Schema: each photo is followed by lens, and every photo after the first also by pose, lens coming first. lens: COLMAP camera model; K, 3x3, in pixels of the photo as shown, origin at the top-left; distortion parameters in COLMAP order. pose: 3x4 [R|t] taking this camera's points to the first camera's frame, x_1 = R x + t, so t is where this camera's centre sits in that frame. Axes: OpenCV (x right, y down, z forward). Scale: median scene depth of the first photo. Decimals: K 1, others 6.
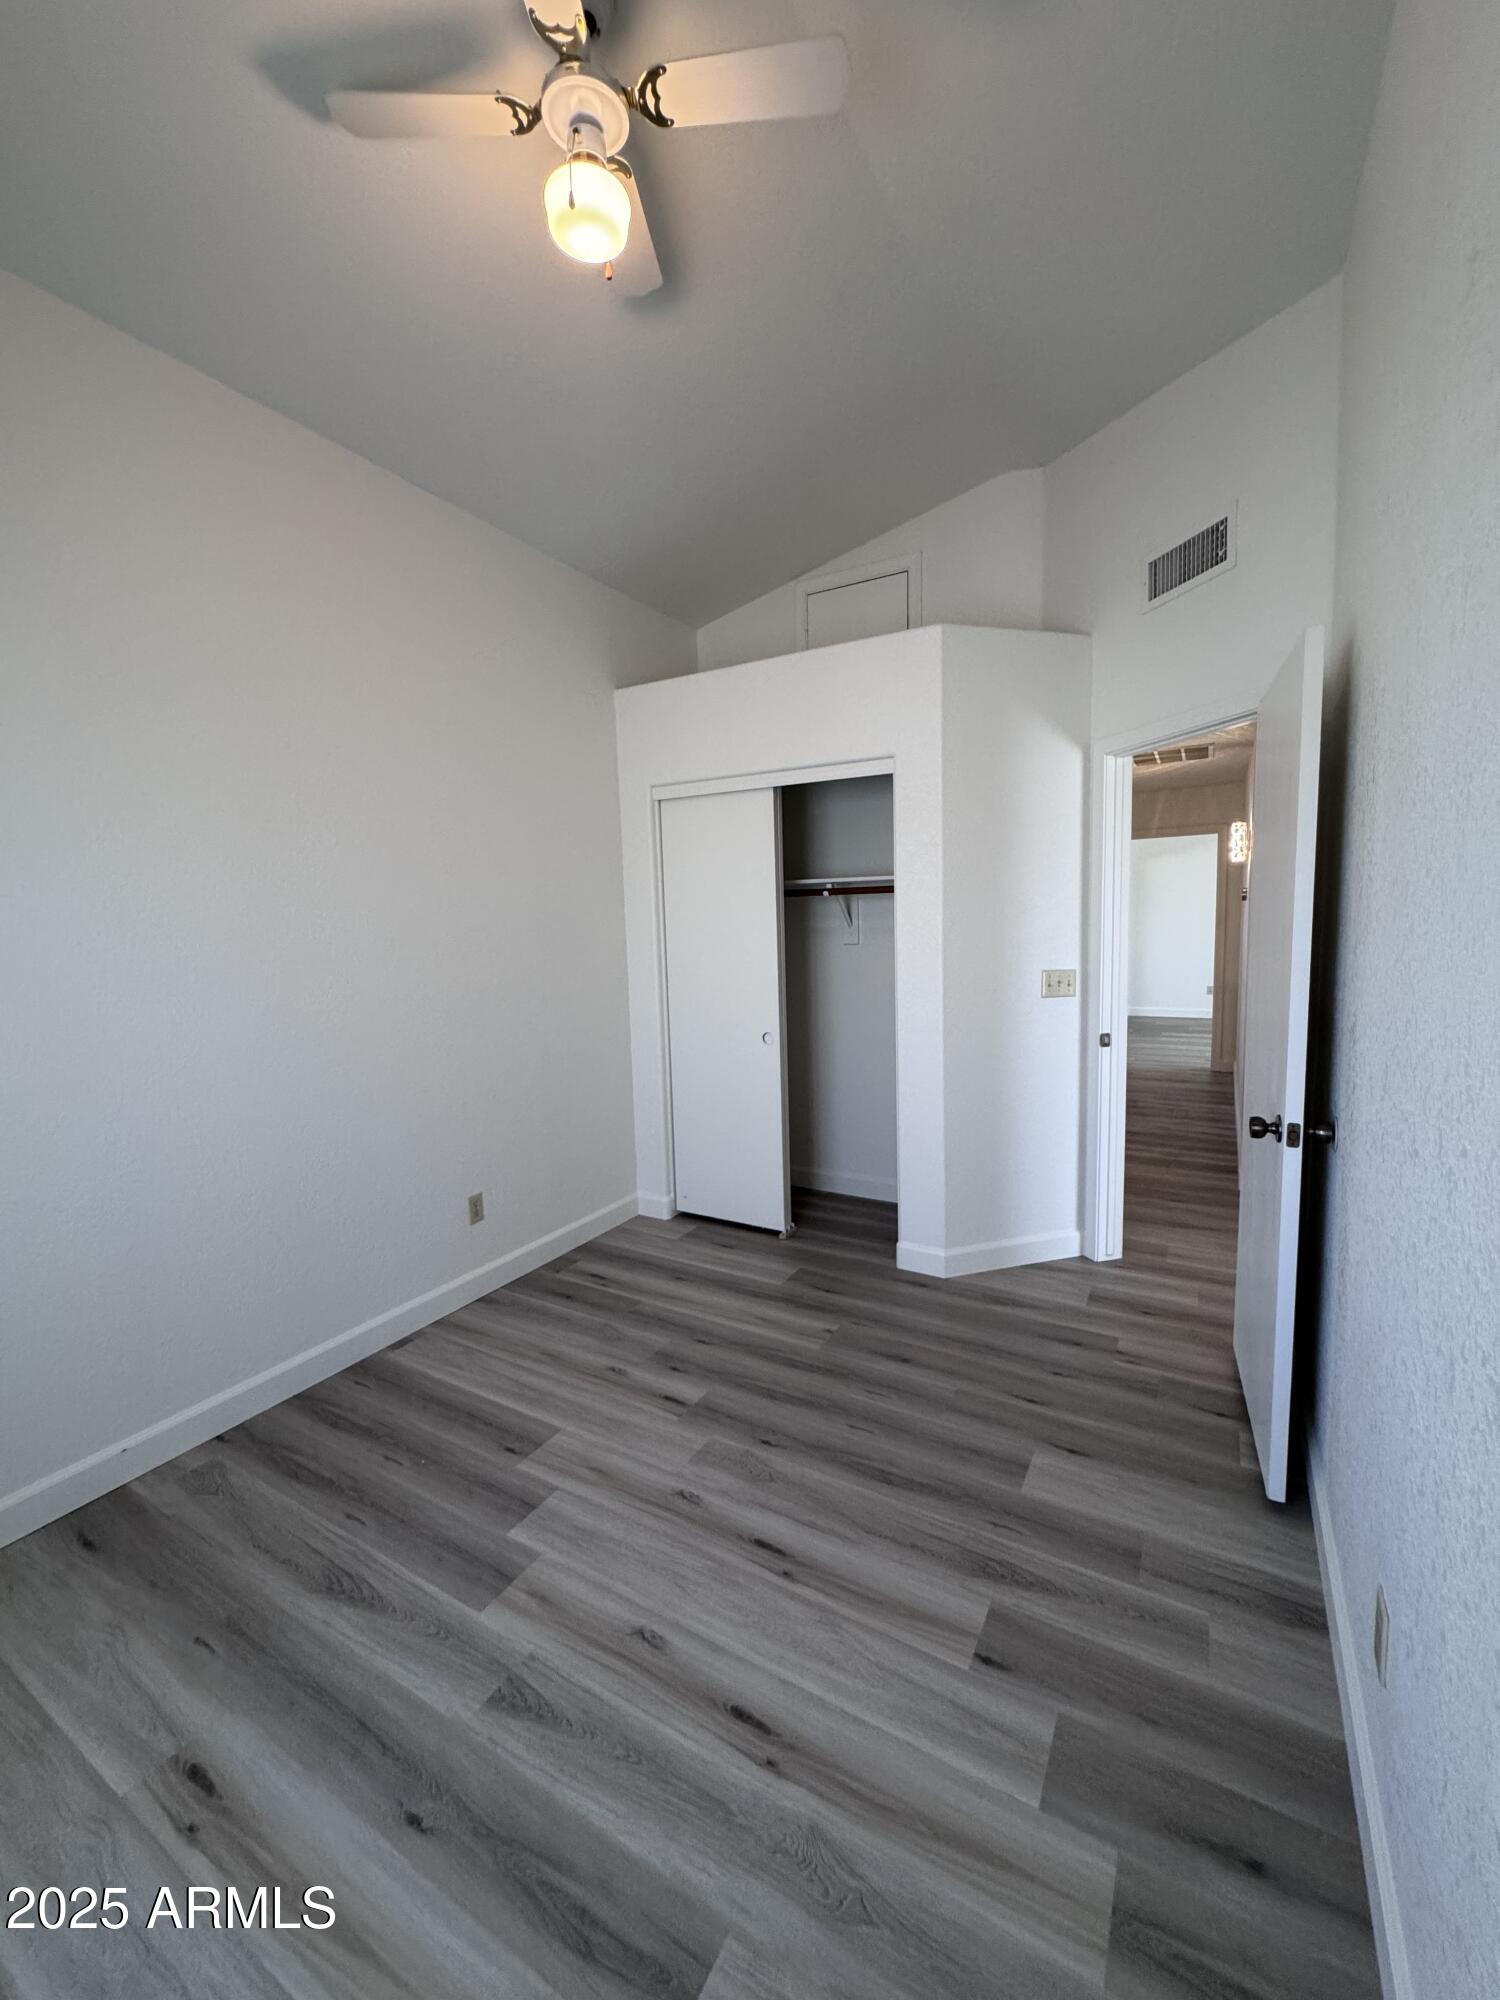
lens RADIAL K [[801.2, 0, 752.9], [0, 801.2, 997.6], [0, 0, 1]] dist [-0.003678, 0.000319]
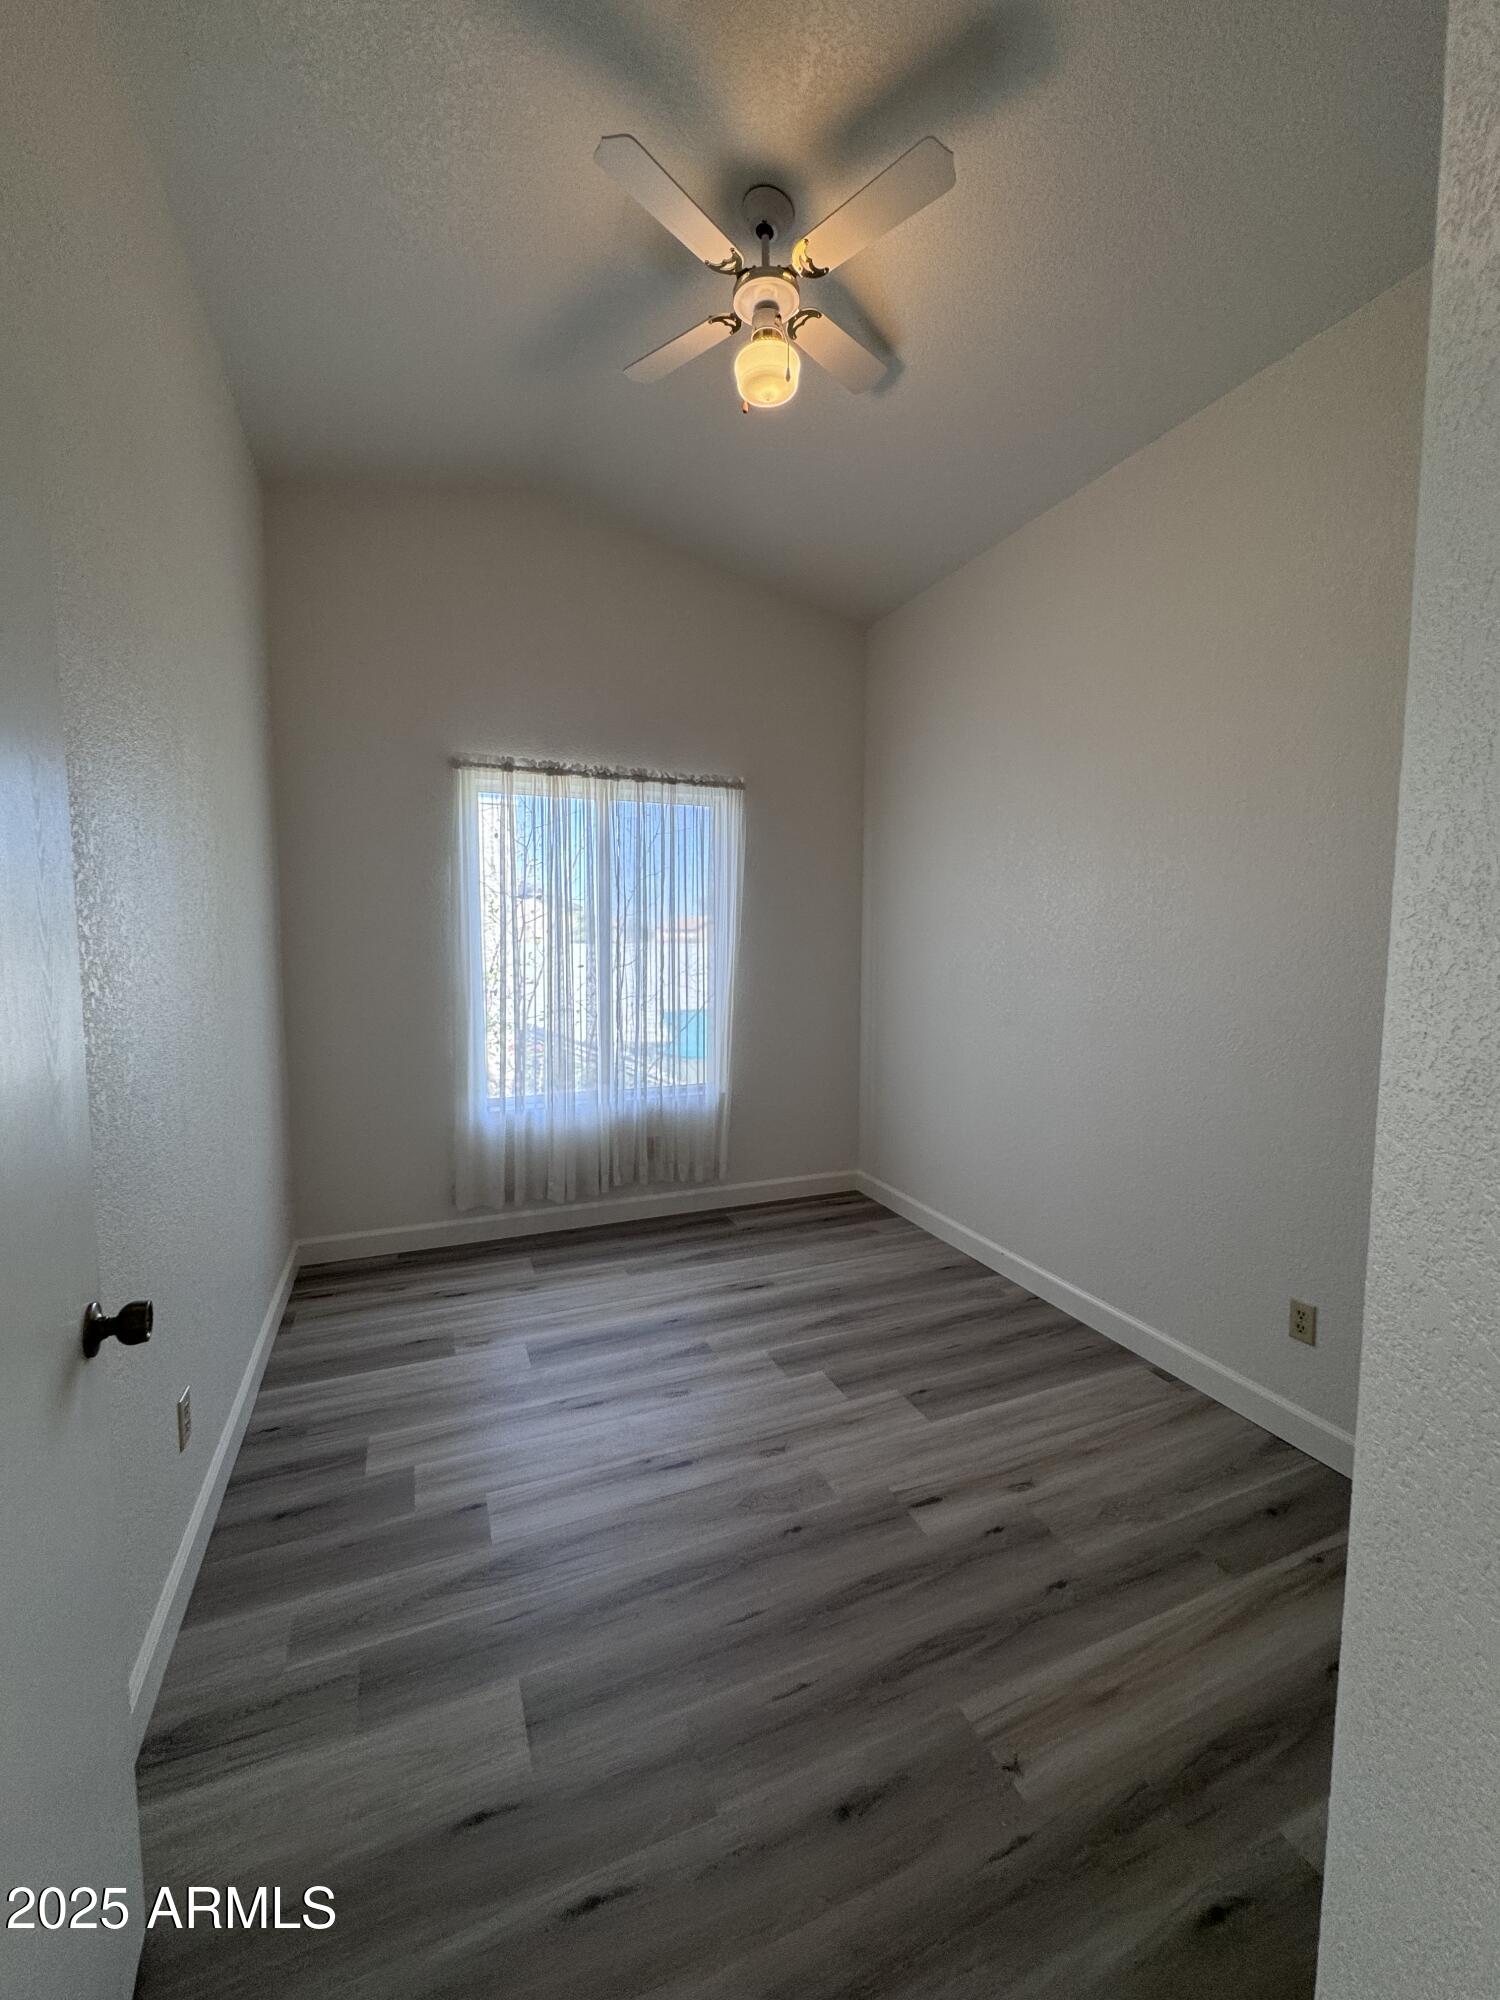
lens RADIAL K [[801.2, 0, 752.9], [0, 801.2, 997.6], [0, 0, 1]] dist [-0.003678, 0.000319]
pose [[-0.595143, 0.089052, -0.798670, 0.742907], [-0.073440, 0.983655, 0.164403, -0.156518], [0.800257, 0.156498, -0.578876, 1.496734]]
